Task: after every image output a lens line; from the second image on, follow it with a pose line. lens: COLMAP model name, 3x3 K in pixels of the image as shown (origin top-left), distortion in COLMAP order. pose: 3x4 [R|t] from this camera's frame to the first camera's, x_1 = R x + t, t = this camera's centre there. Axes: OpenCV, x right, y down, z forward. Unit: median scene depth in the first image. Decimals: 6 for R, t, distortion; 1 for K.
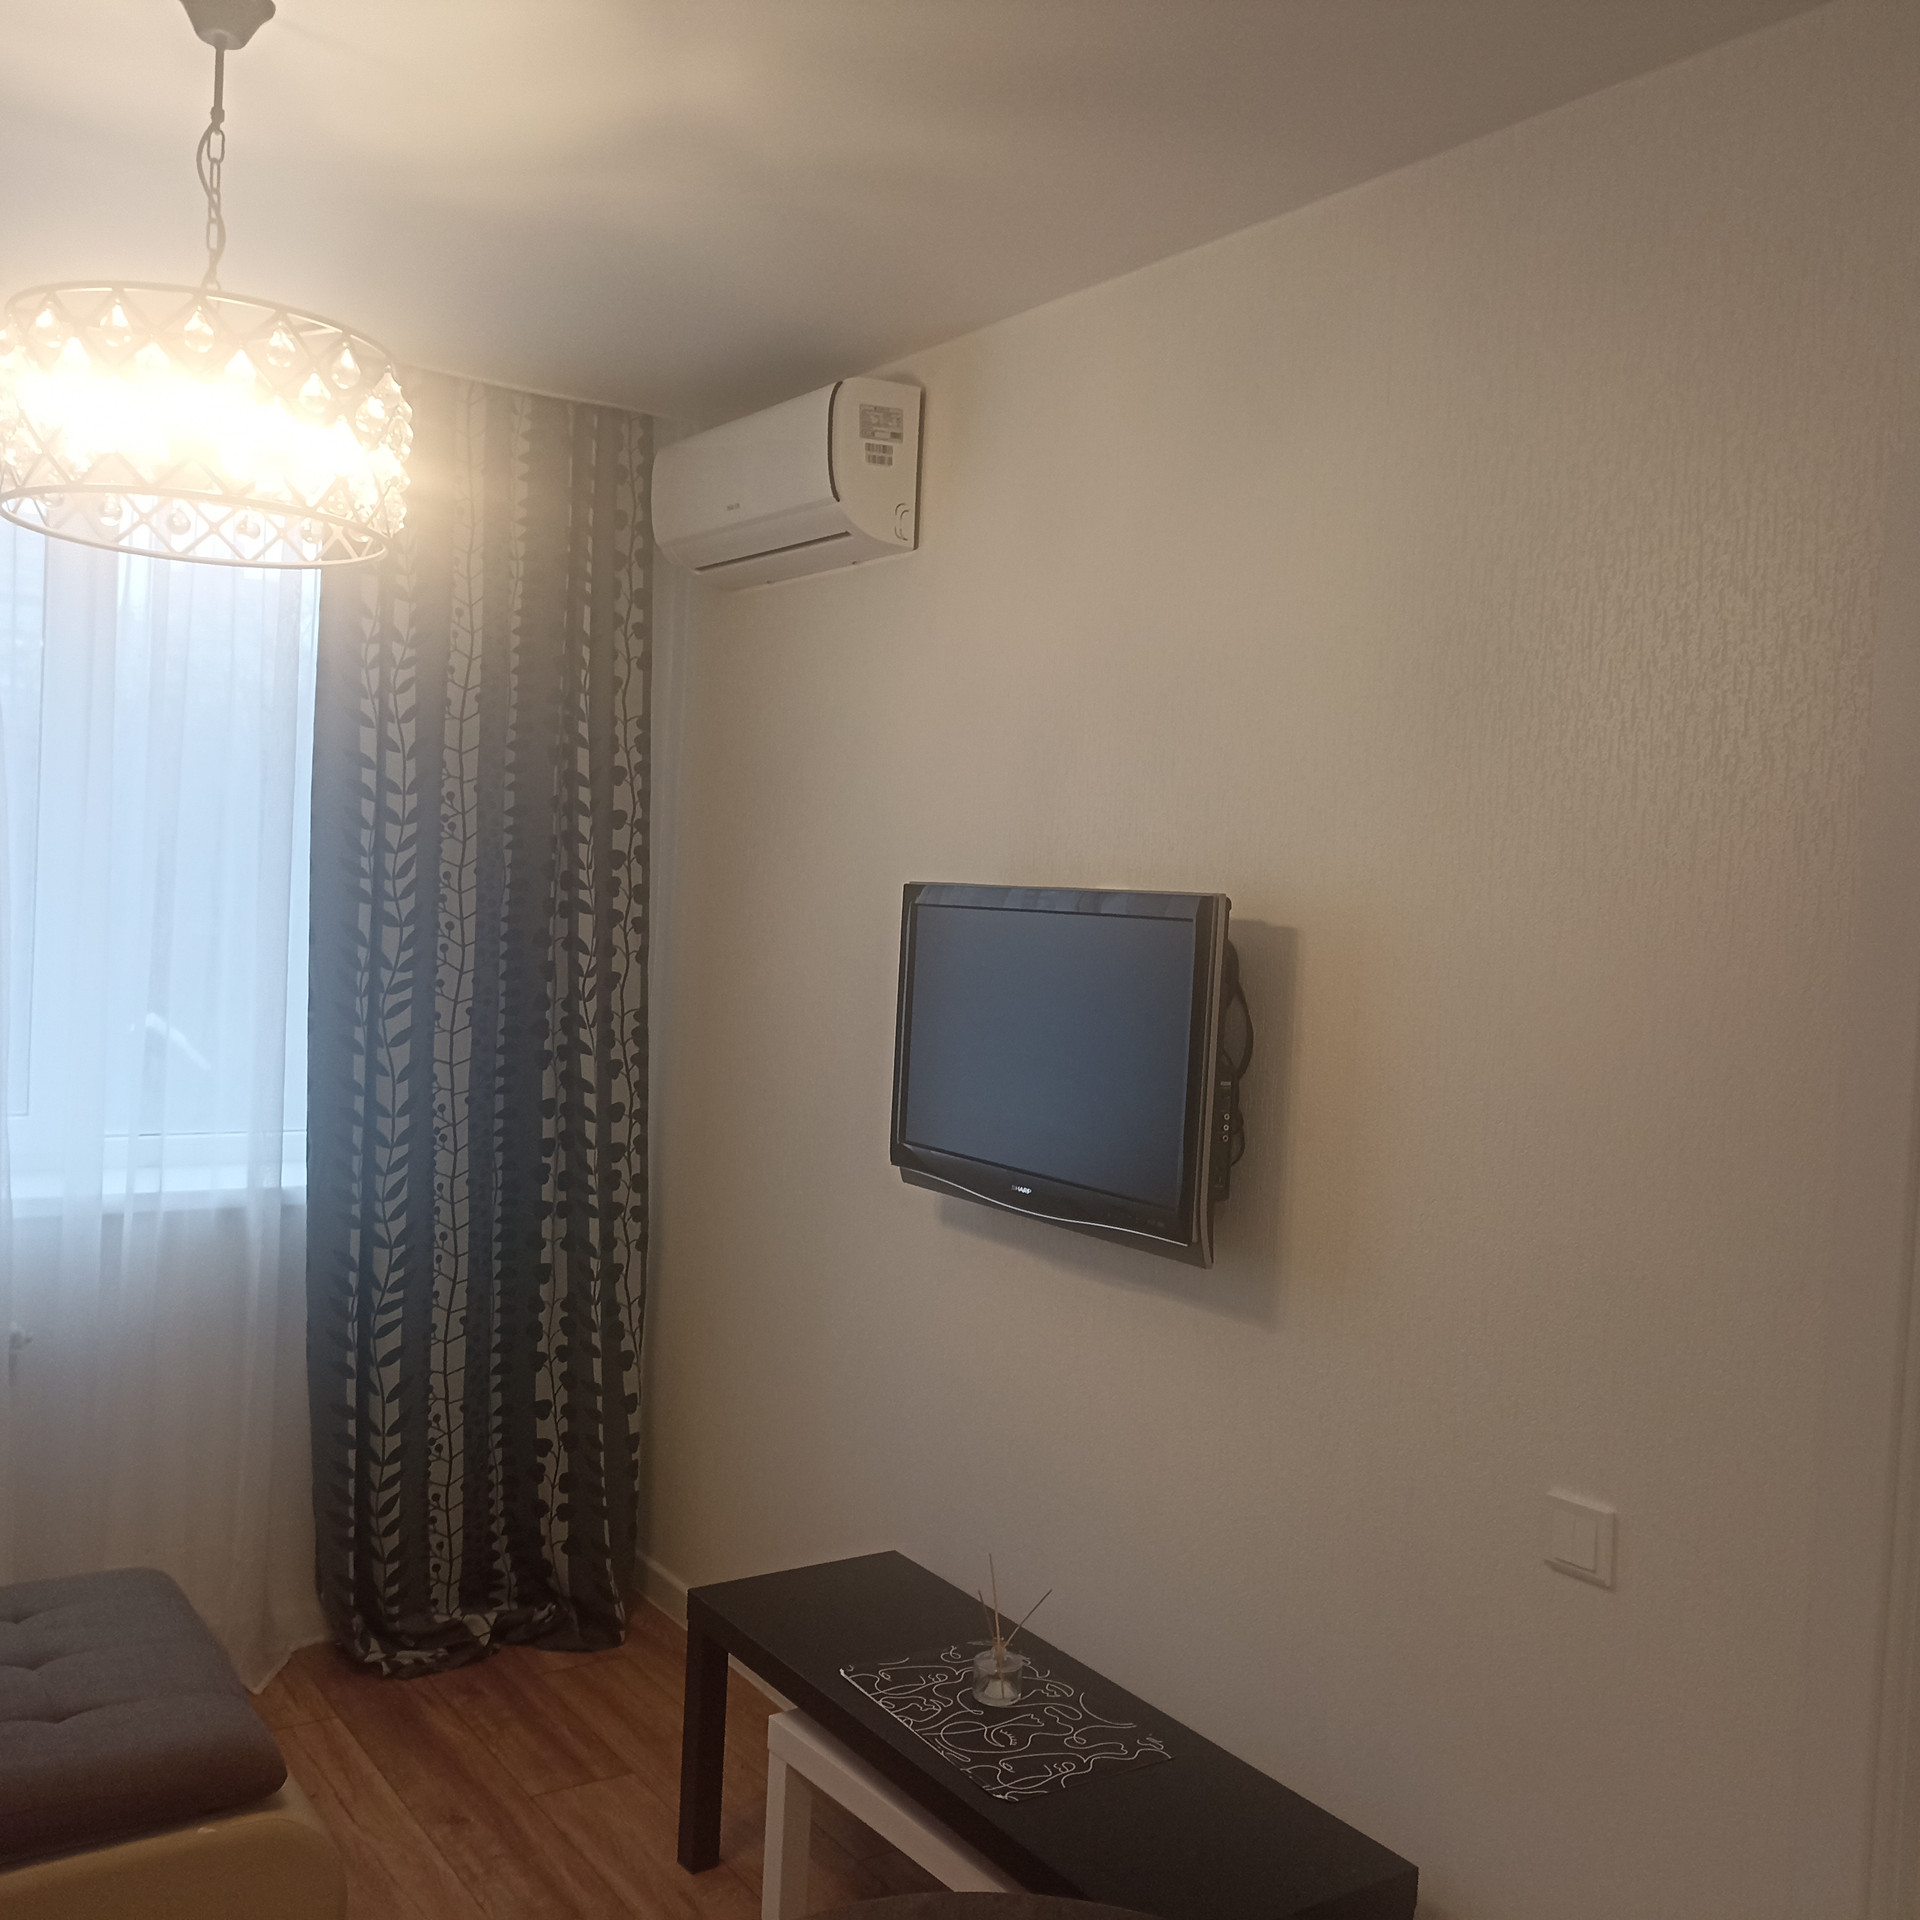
lens RADIAL K [[1706.8, 0, 960.0], [0, 1706.8, 960.0], [0, 0, 1]] dist [0.046845, -0.229187]
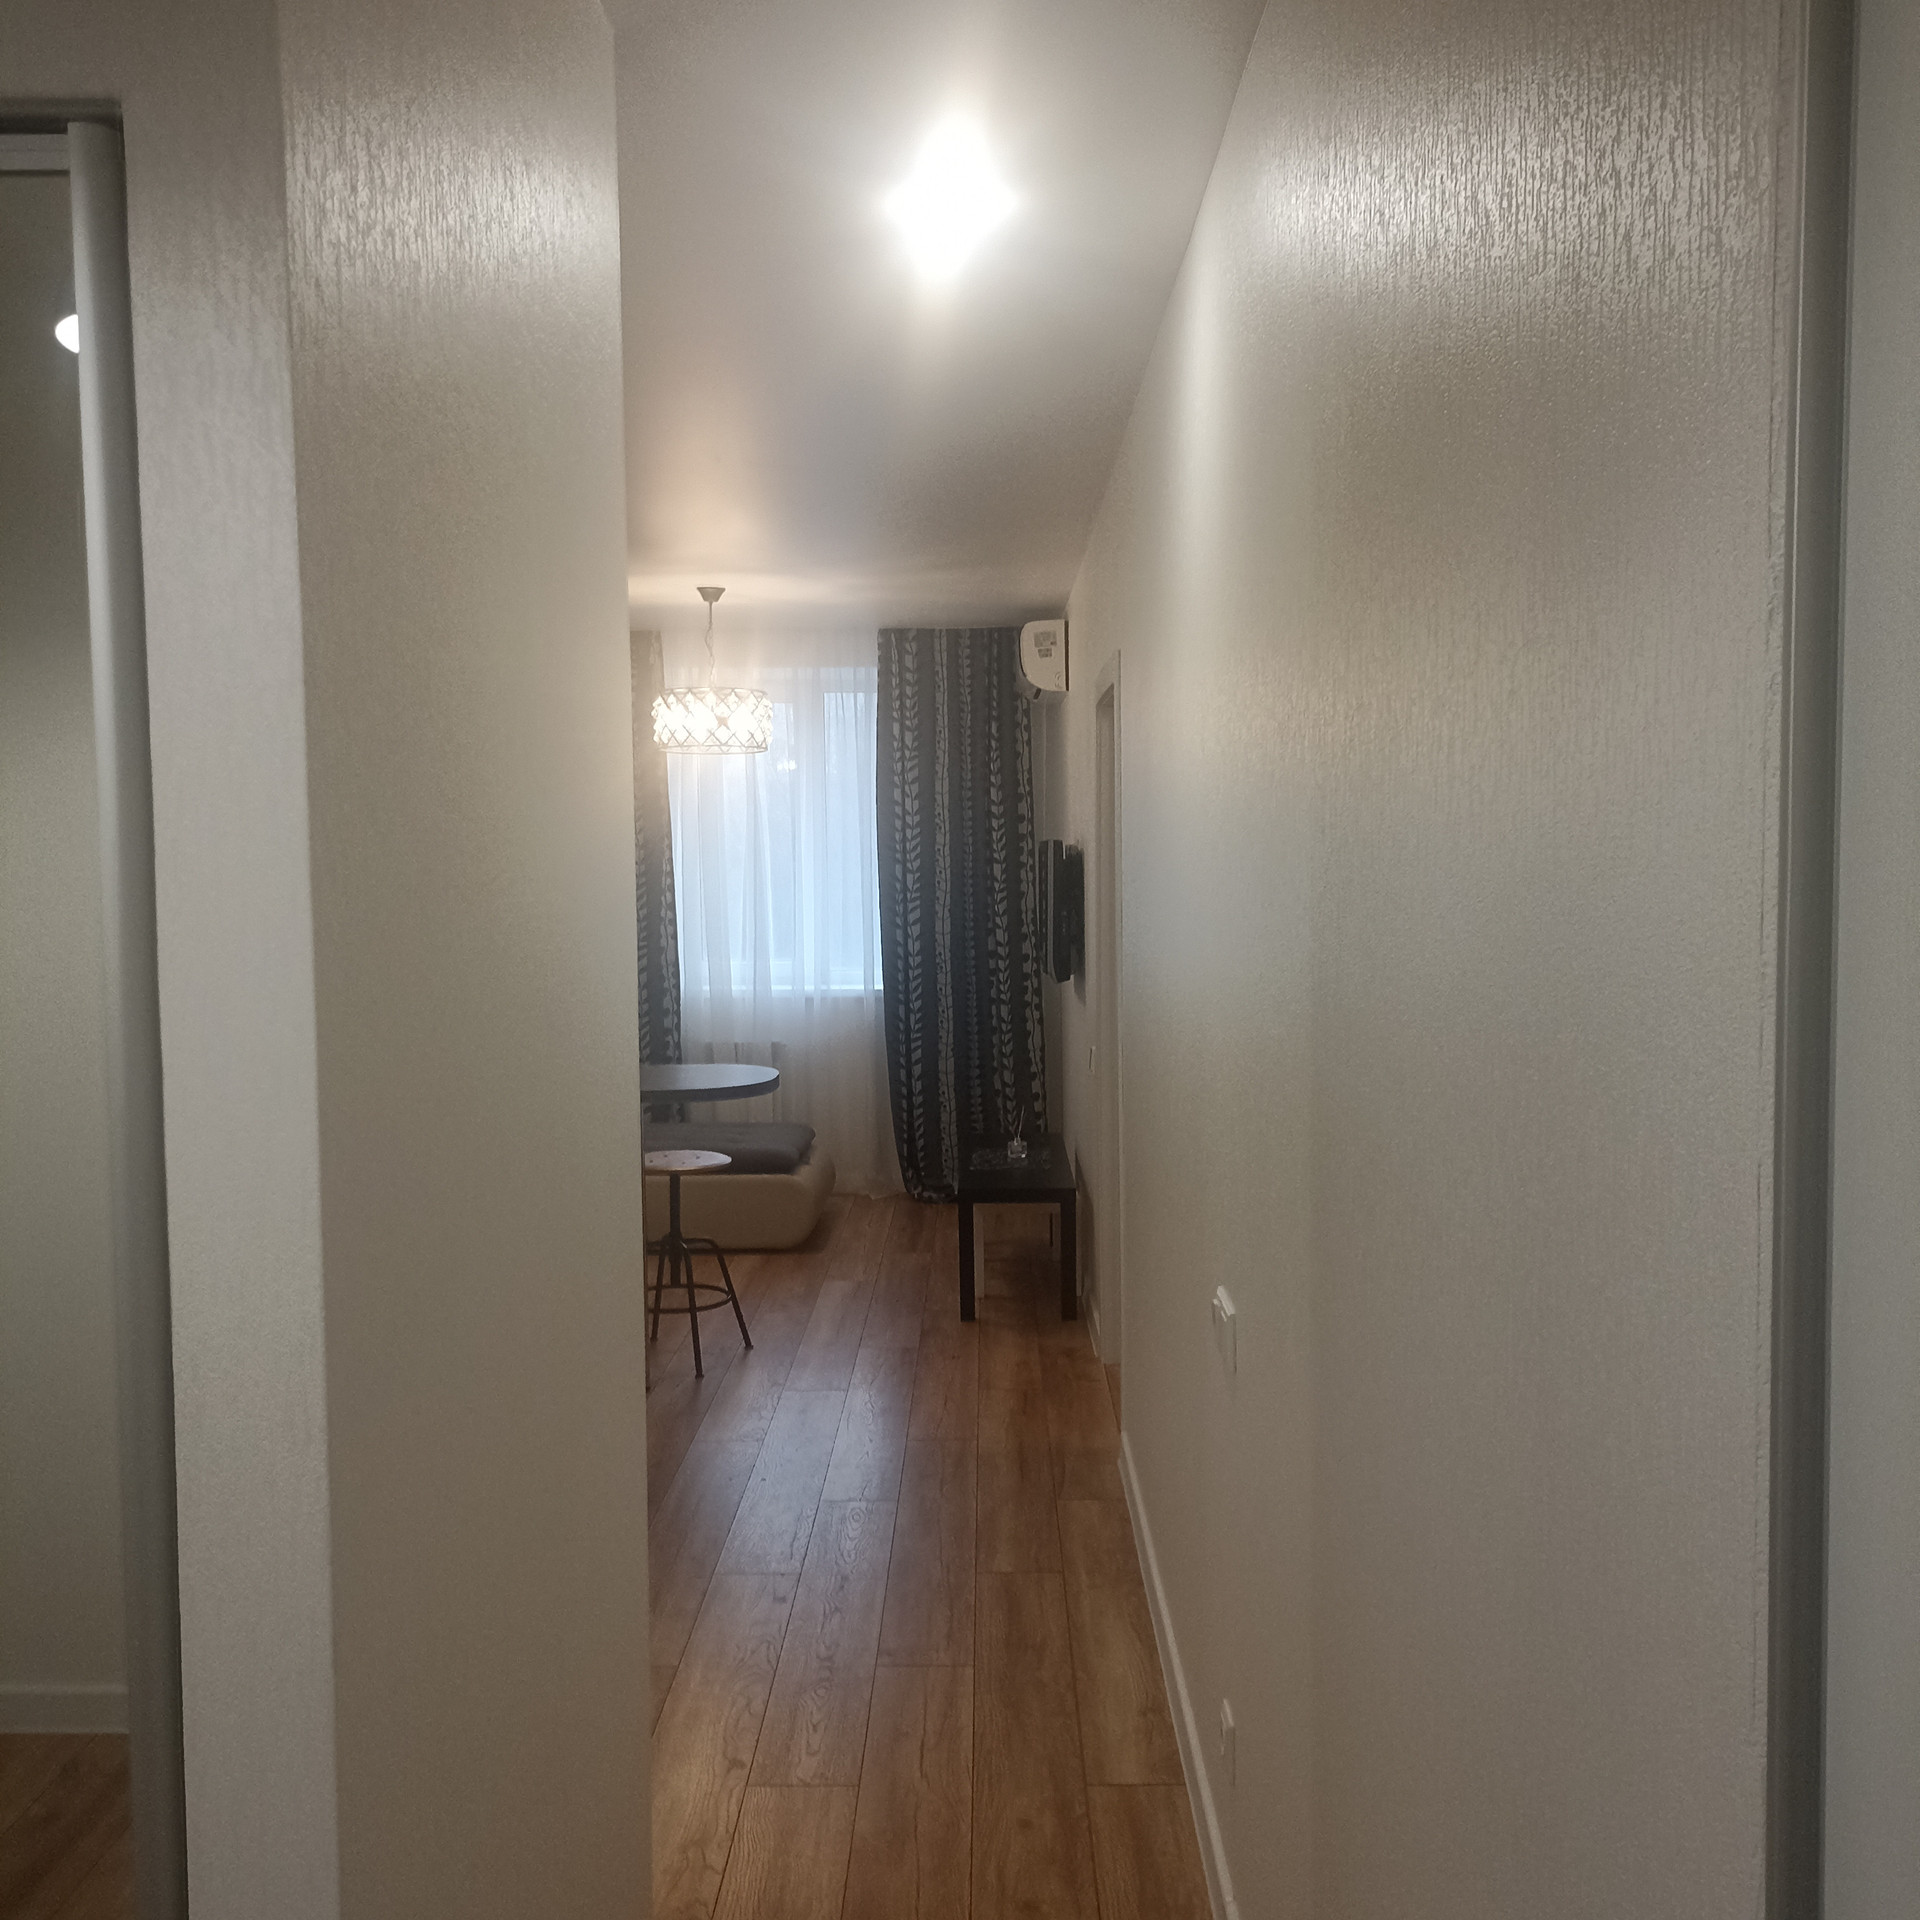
lens RADIAL K [[1853.1, 0, 960.0], [0, 1853.1, 960.0], [0, 0, 1]] dist [0.040600, -0.050247]
pose [[0.793990, -0.026395, -0.607357, 1.236261], [0.028820, 0.999568, -0.005764, 0.113278], [0.607247, -0.012927, 0.794408, -0.947479]]
